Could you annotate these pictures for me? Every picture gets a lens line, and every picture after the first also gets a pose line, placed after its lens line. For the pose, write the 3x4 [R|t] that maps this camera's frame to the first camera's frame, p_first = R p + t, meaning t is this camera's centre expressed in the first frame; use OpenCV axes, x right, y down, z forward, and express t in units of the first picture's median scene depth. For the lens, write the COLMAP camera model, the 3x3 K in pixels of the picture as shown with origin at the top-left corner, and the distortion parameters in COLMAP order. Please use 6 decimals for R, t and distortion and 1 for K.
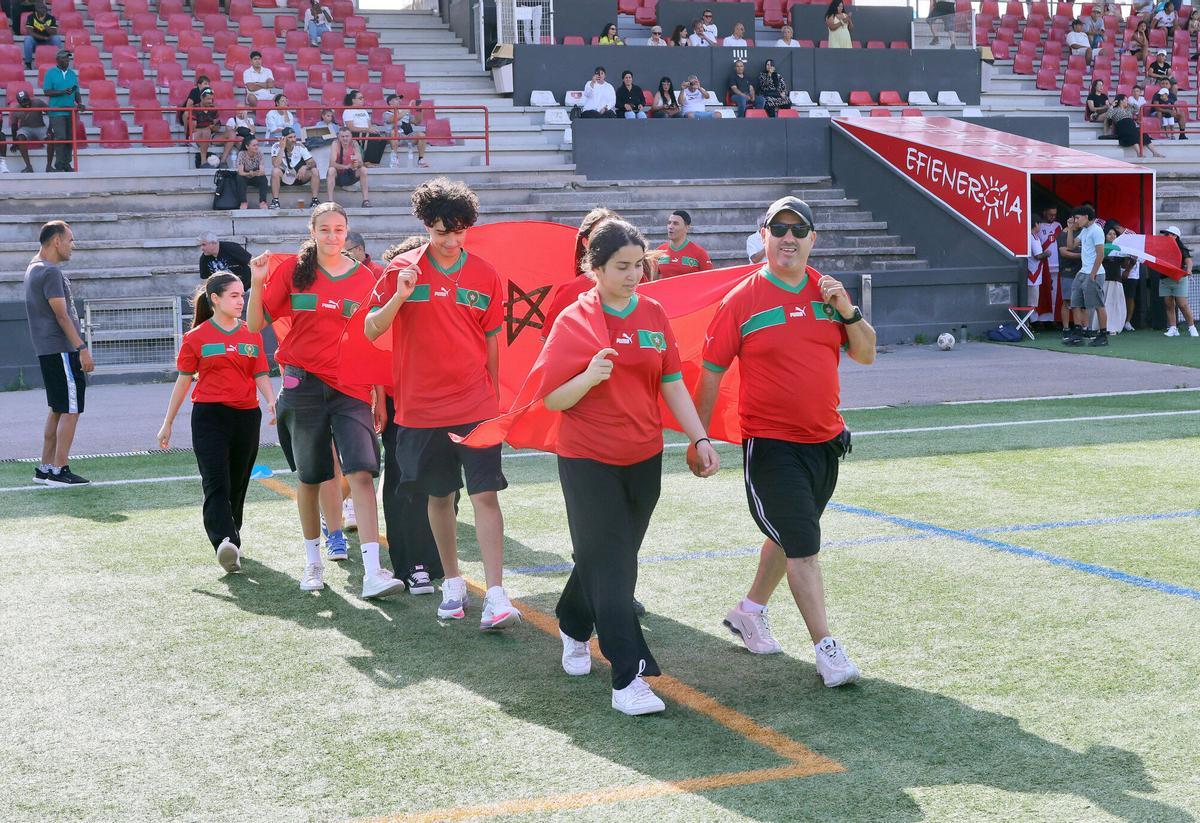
lens RADIAL K [[2291.2, 0, 694.4], [0, 2291.2, 428.2], [0, 0, 1]] dist [-0.042373, 0.192303]
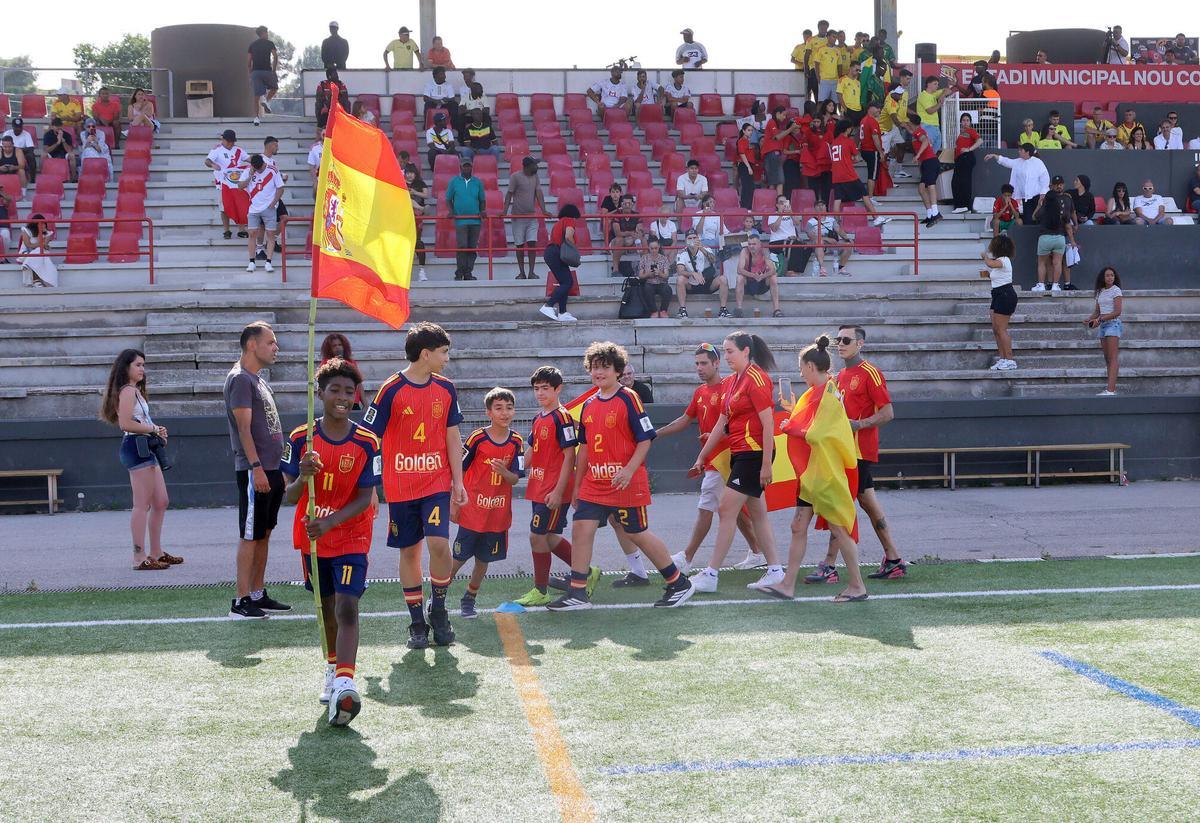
lens RADIAL K [[2189.3, 0, 681.9], [0, 2189.3, 487.5], [0, 0, 1]] dist [-0.102768, 0.157756]
pose [[0.968004, 0.023718, -0.249812, 0.045314], [-0.029344, 0.999392, -0.018818, -0.007427], [0.249214, 0.025546, 0.968112, 0.109541]]
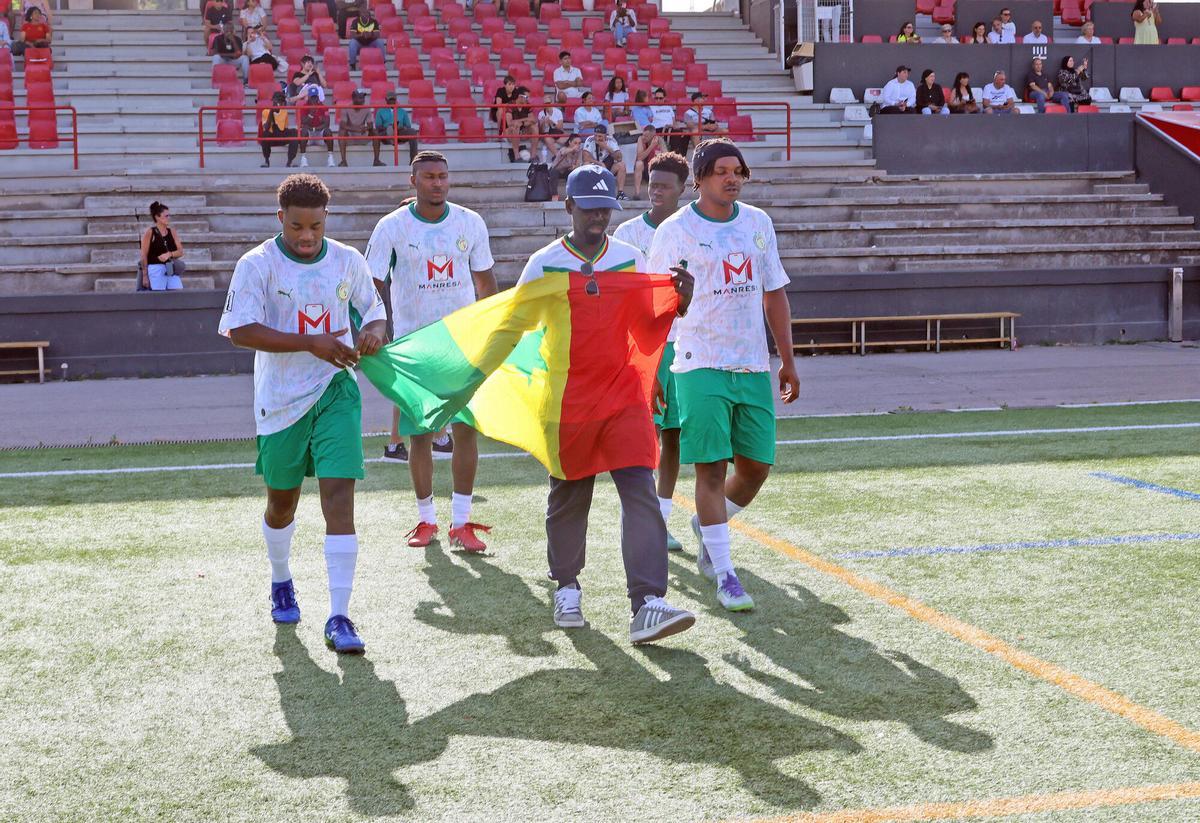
lens RADIAL K [[2181.4, 0, 565.7], [0, 2181.4, 385.9], [0, 0, 1]] dist [-0.016488, 0.011408]
pose [[0.984360, 0.015963, -0.175445, -0.016884], [-0.019222, 0.999673, -0.016891, 0.003890], [0.175118, 0.020000, 0.984344, 0.031535]]
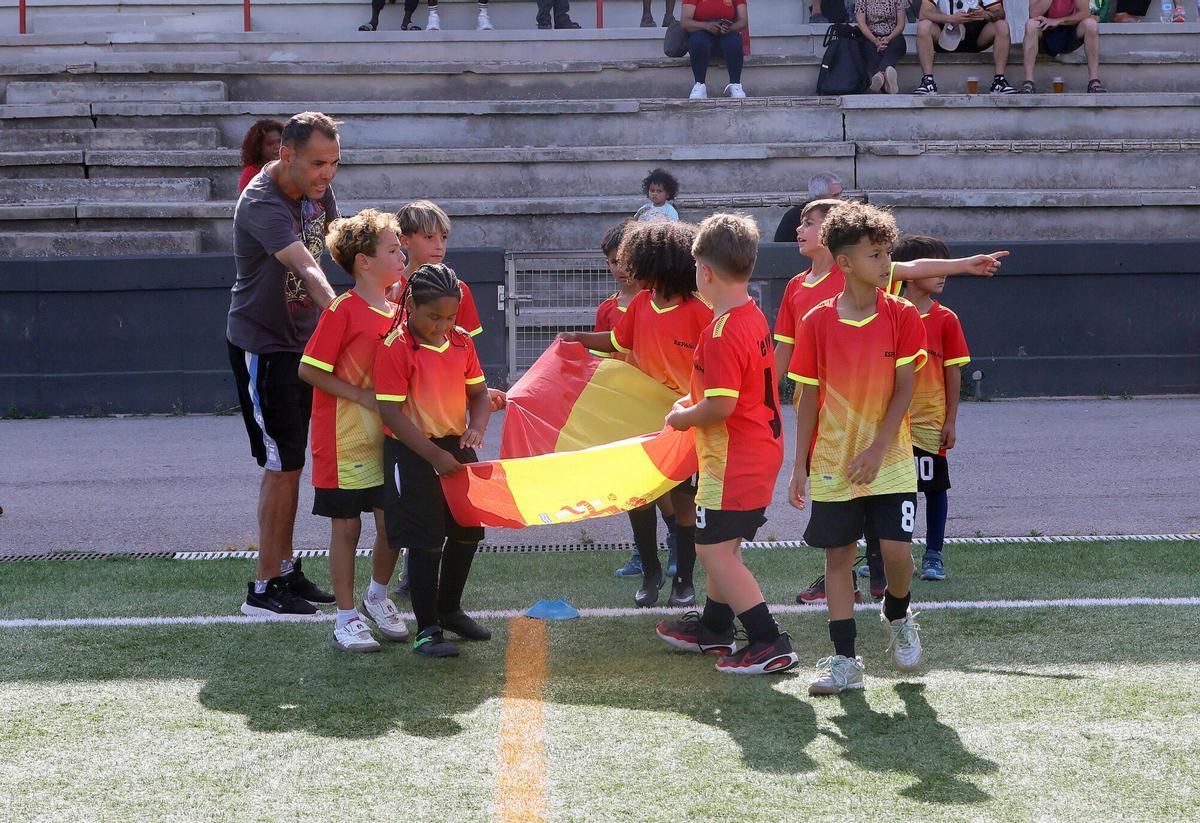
lens RADIAL K [[3569.6, 0, 600.0], [0, 3569.6, 411.5], [0, 0, 1]] dist [0.011153, -0.148747]
pose [[0.935337, 0.036326, -0.351887, 0.046107], [-0.041429, 0.999117, -0.006981, -0.009958], [0.351322, 0.021108, 0.936017, 0.163088]]
